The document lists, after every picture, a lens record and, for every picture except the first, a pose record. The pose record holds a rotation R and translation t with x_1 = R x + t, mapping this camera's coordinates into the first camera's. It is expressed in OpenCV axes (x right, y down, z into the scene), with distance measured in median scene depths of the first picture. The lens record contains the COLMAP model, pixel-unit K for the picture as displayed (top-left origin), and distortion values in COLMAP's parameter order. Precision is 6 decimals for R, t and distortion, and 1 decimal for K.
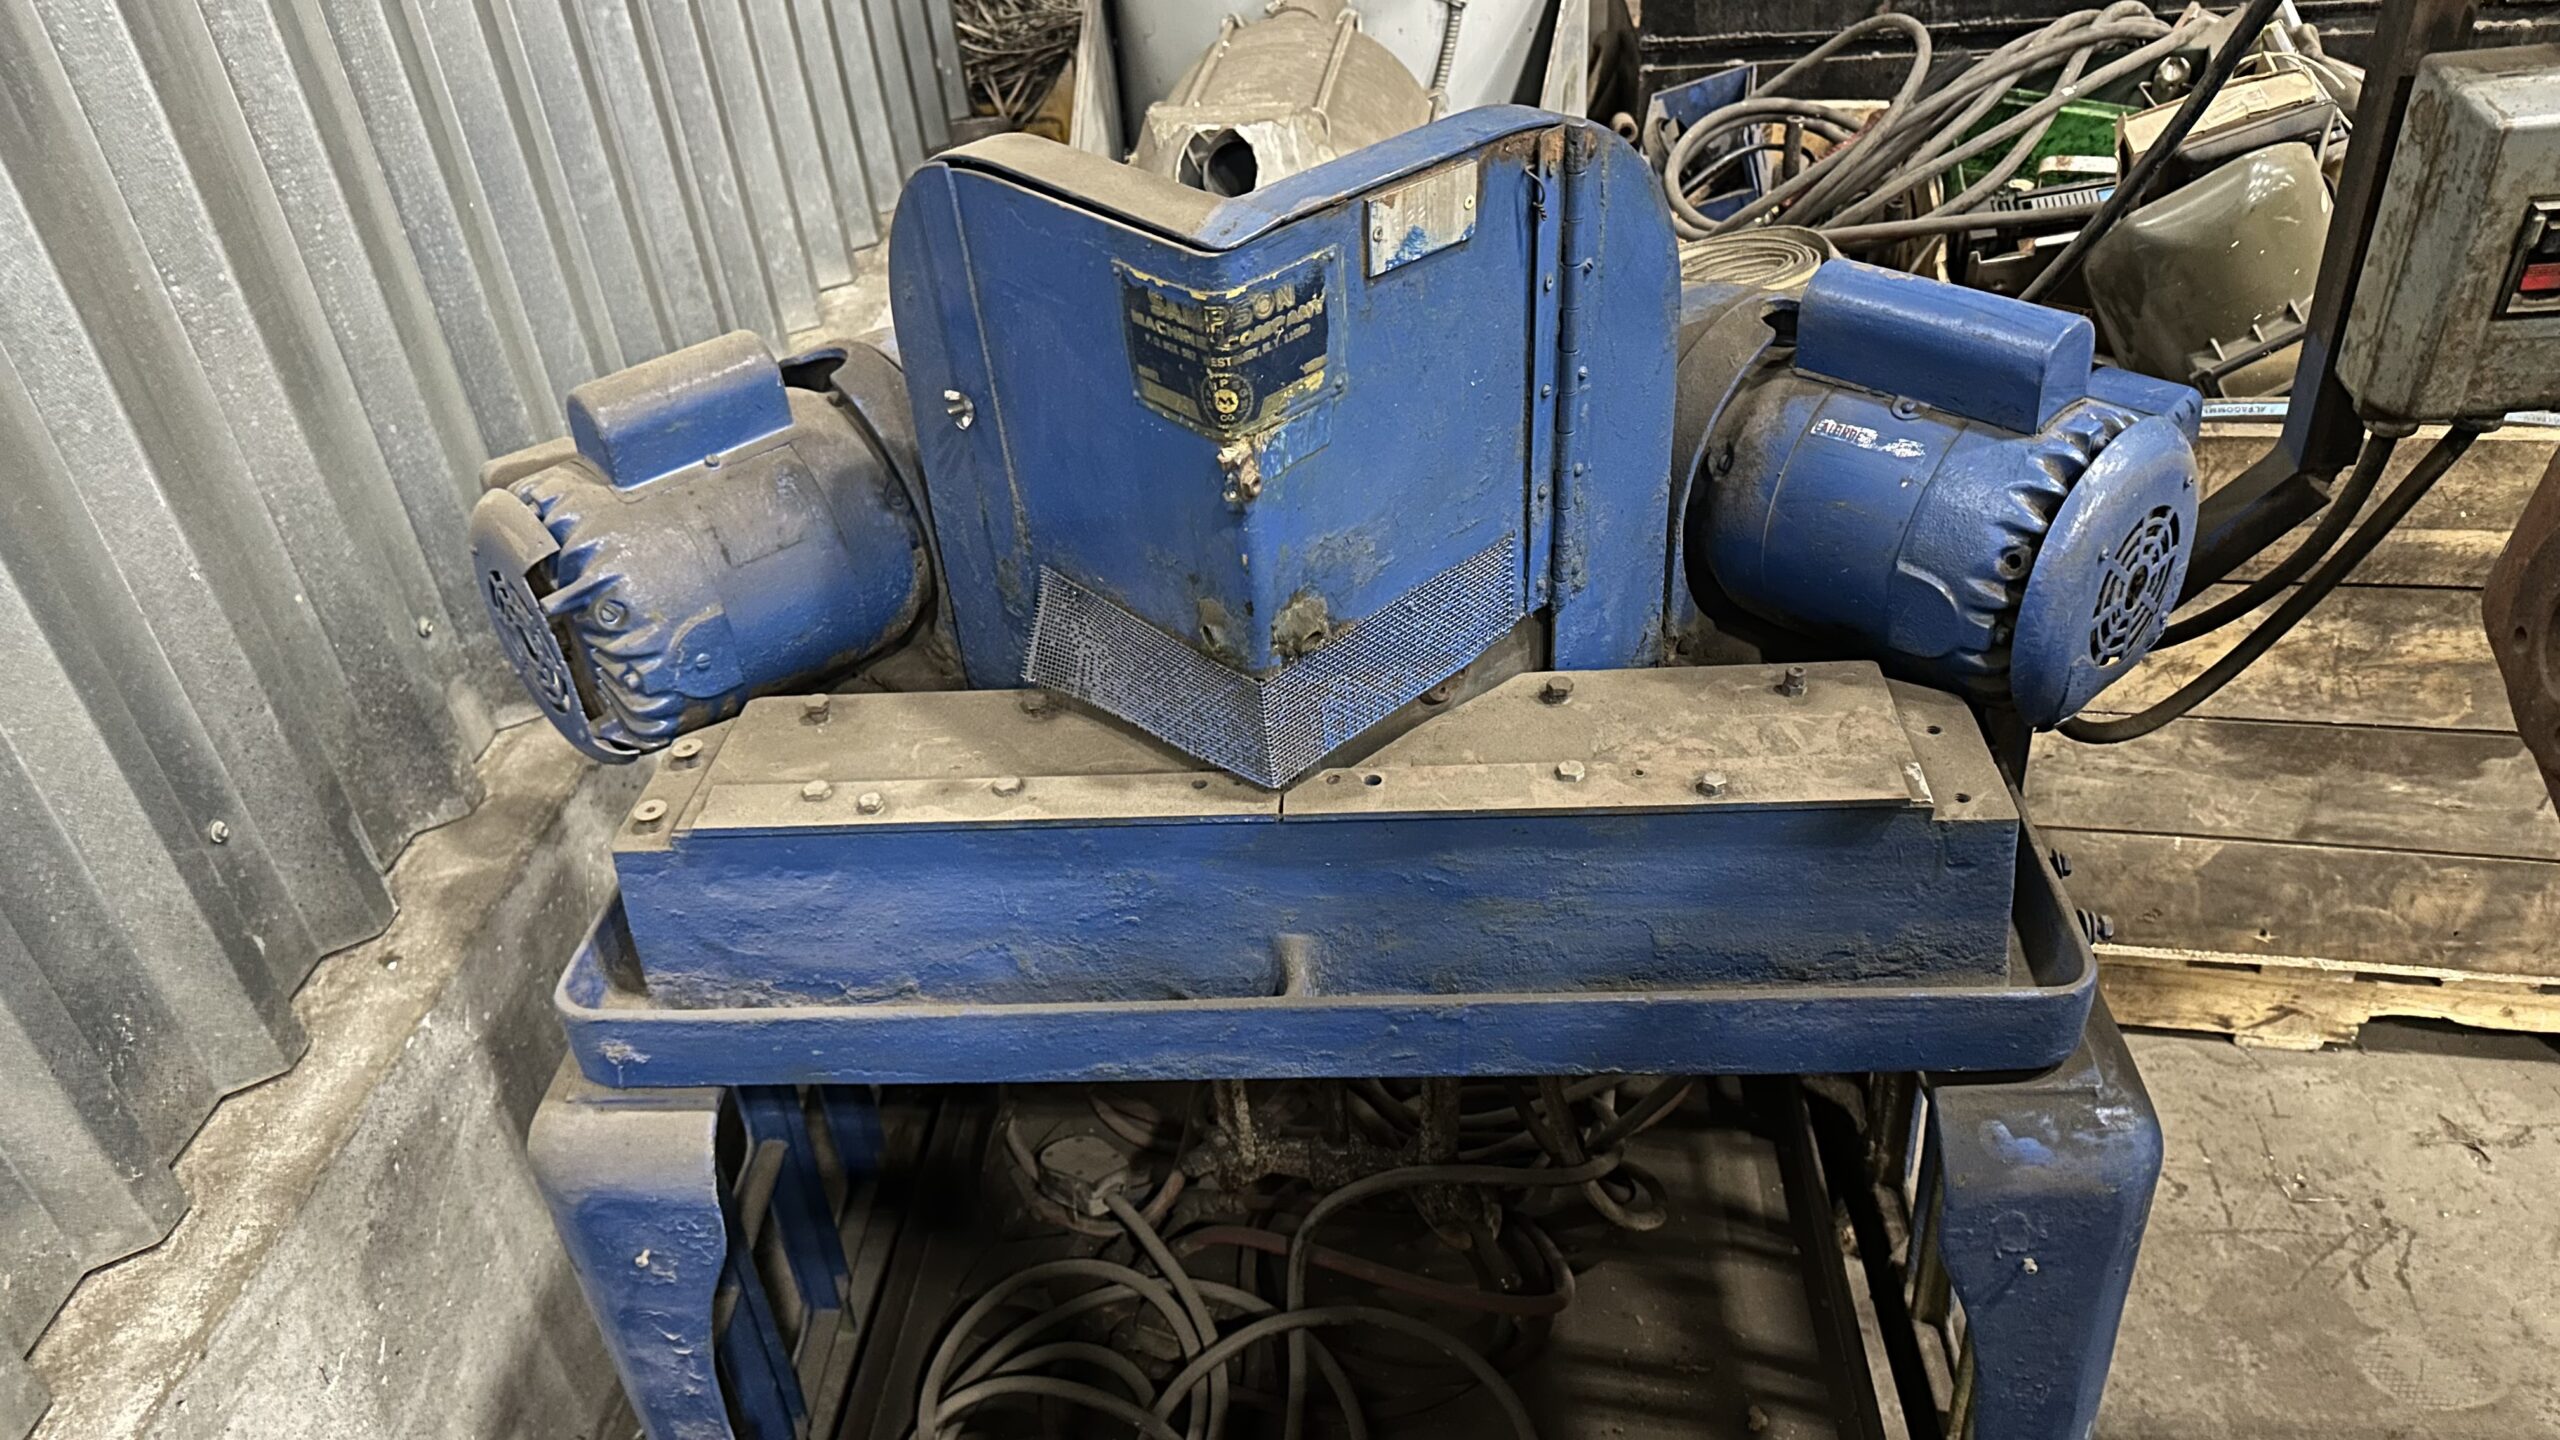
lens RADIAL K [[1673.7, 0, 1280.0], [0, 1673.7, 720.0], [0, 0, 1]] dist [0.058919, -0.070831]
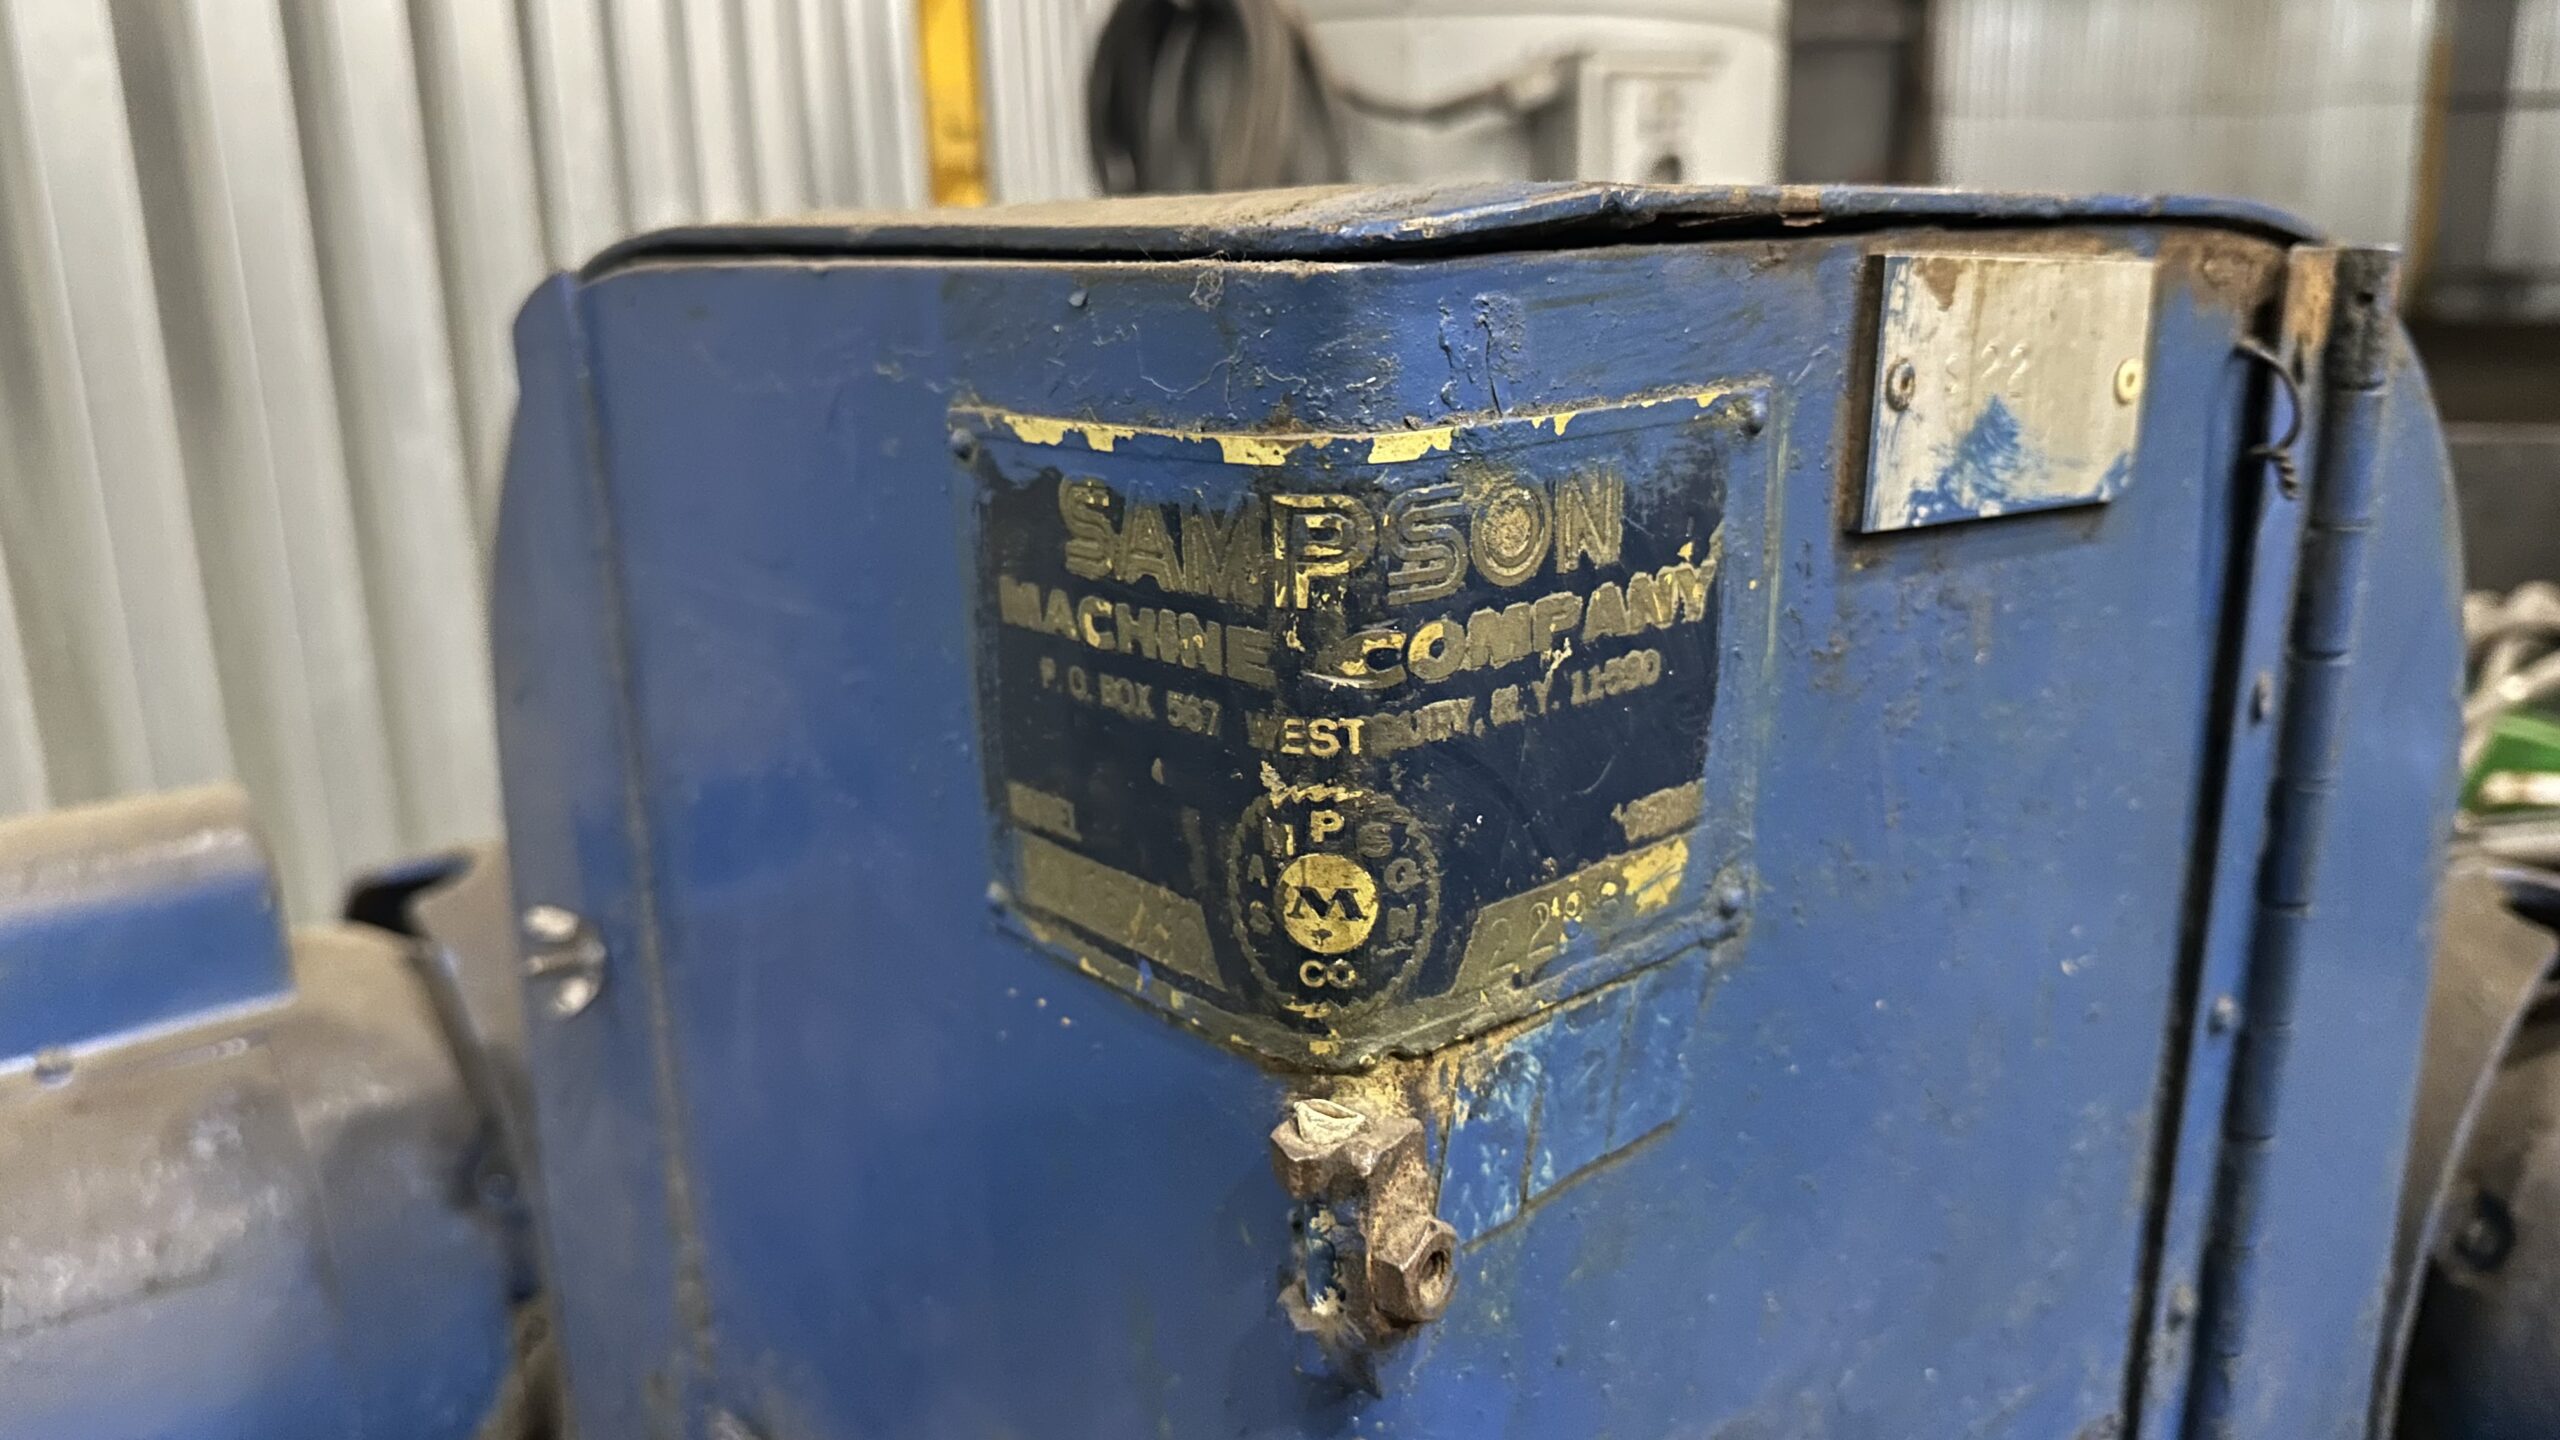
lens RADIAL K [[1822.6, 0, 1280.0], [0, 1822.6, 720.0], [0, 0, 1]] dist [0.178811, -0.401806]
pose [[0.997483, 0.067085, -0.022949, -0.034414], [-0.070805, 0.925633, -0.371740, -0.114535], [-0.003696, 0.372429, 0.928053, 0.735260]]
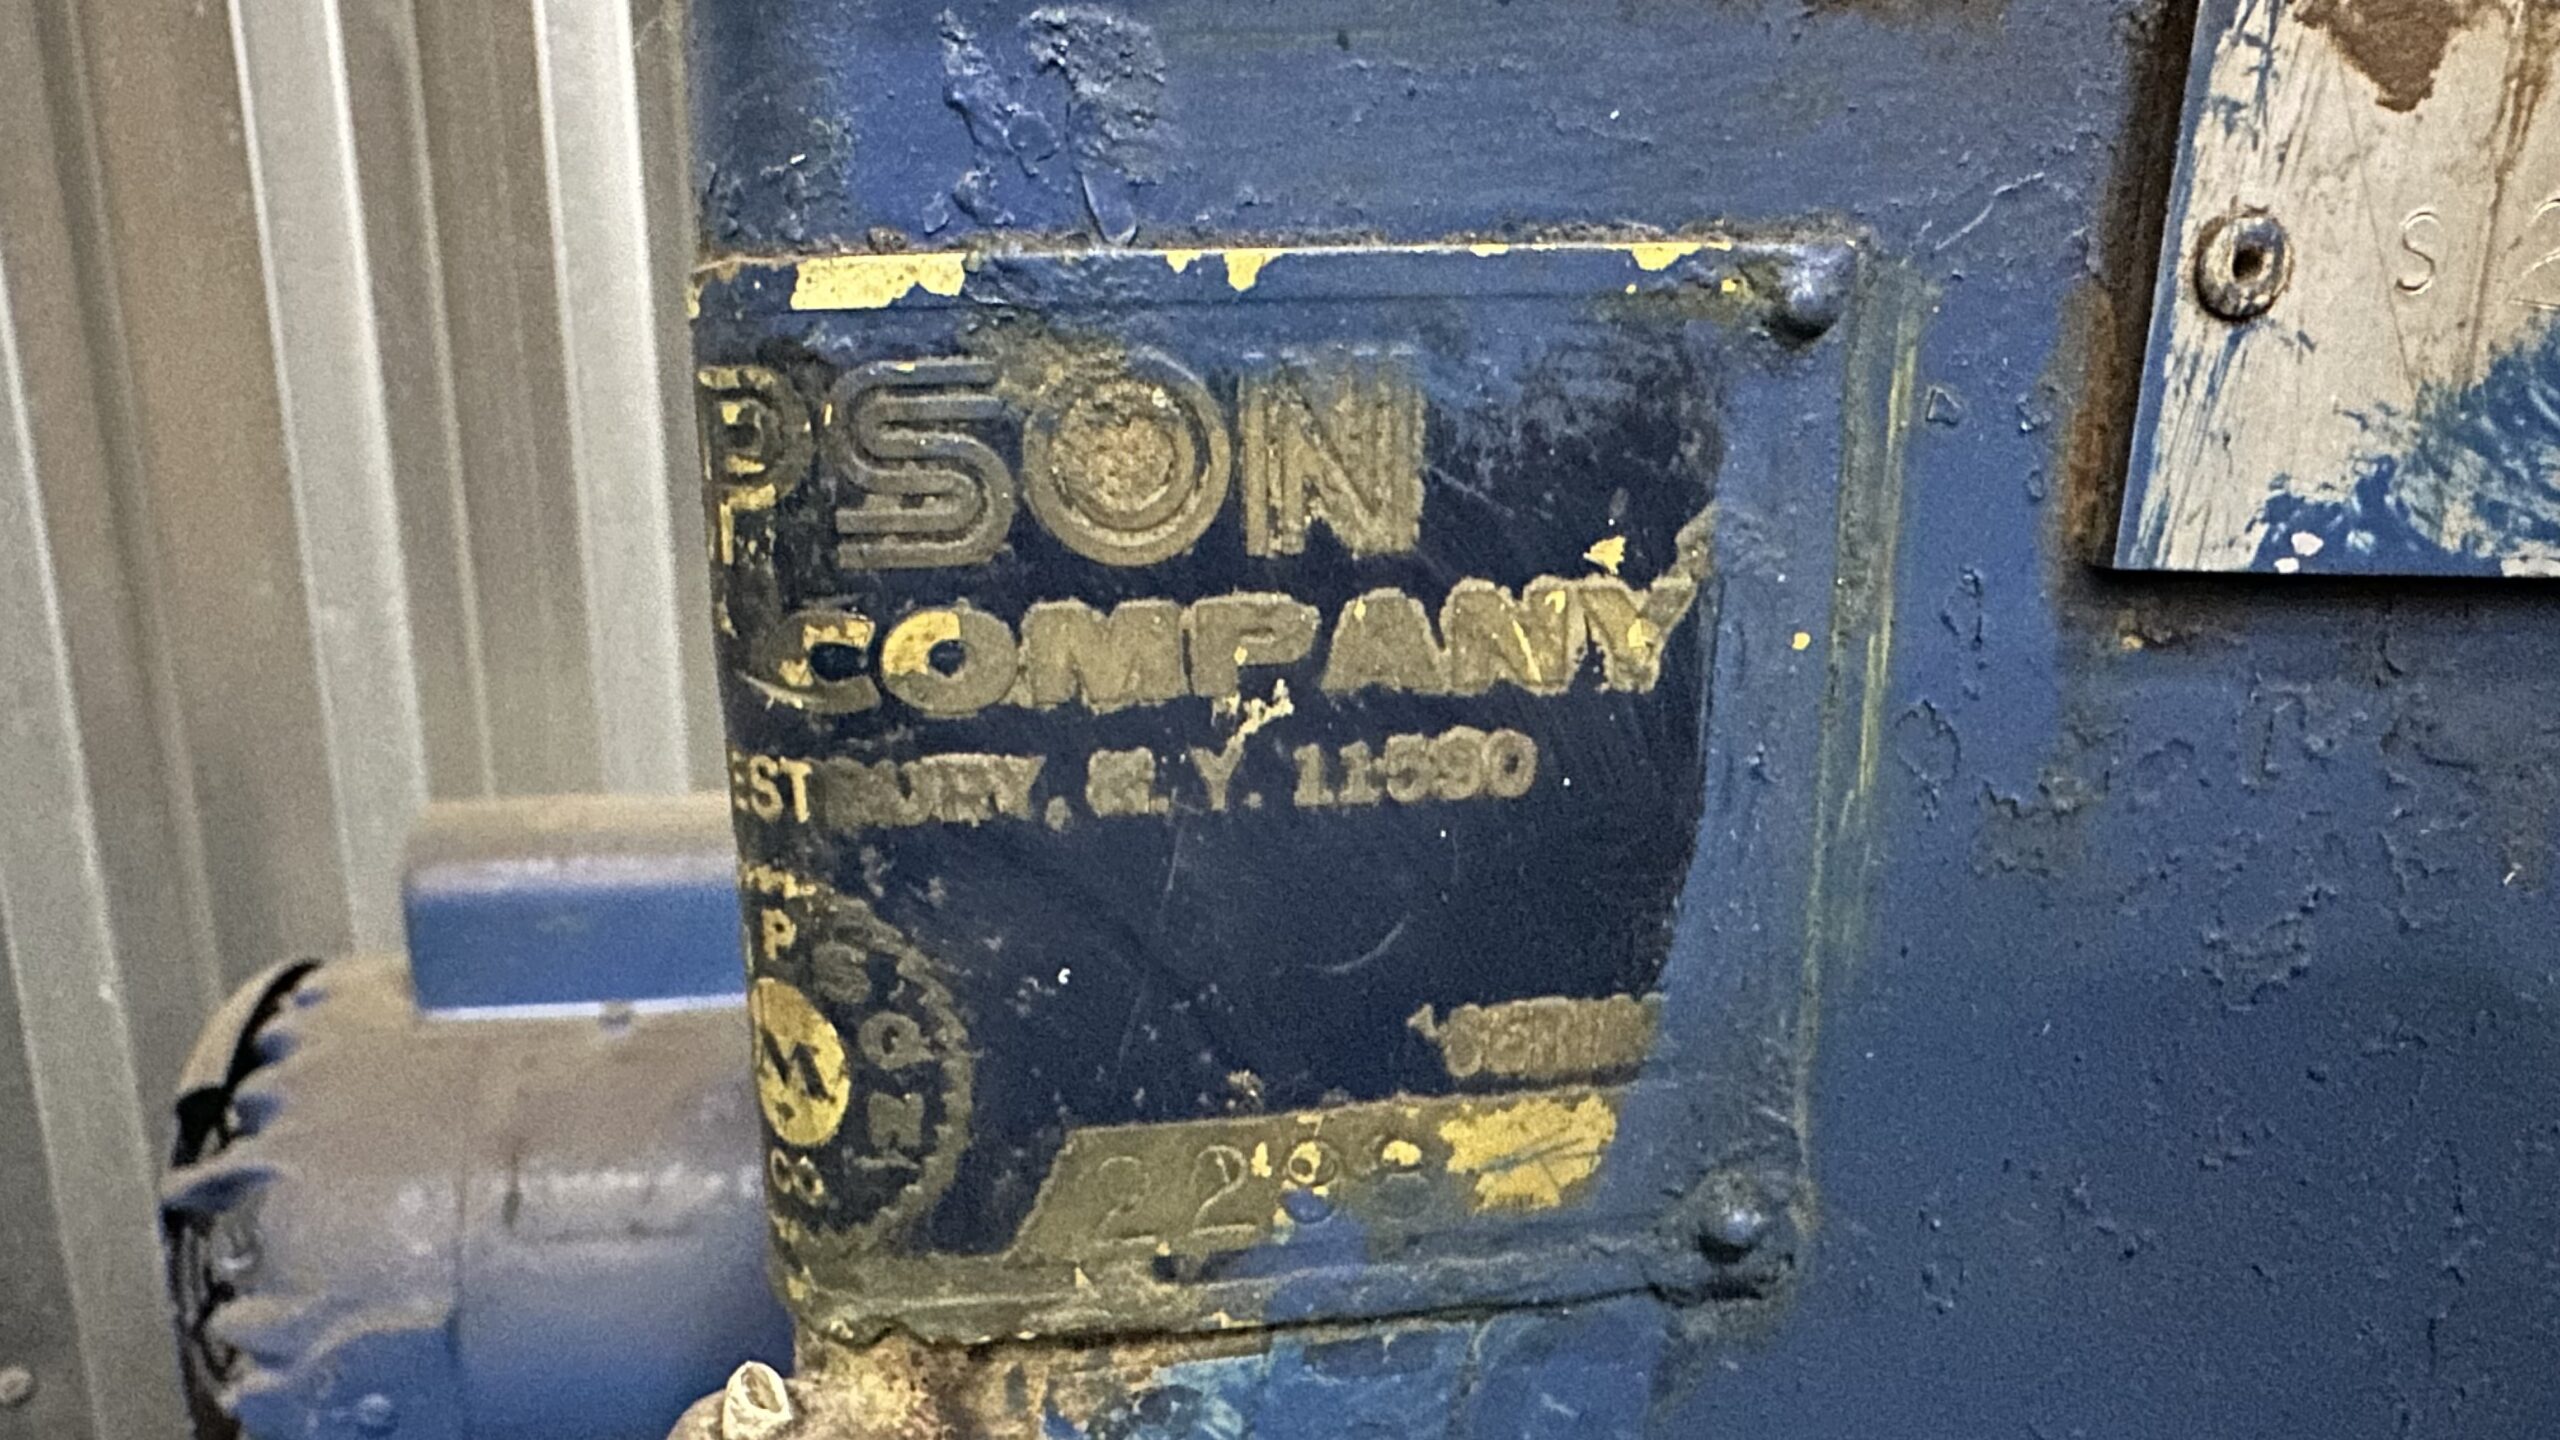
lens RADIAL K [[1814.9, 0, 1188.7], [0, 1814.9, 889.1], [0, 0, 1]] dist [-0.005128, -0.000586]
pose [[0.820005, 0.217396, -0.529463, 0.077118], [-0.383264, 0.895601, -0.225848, -0.178841], [0.425089, 0.388121, 0.817717, 0.866338]]
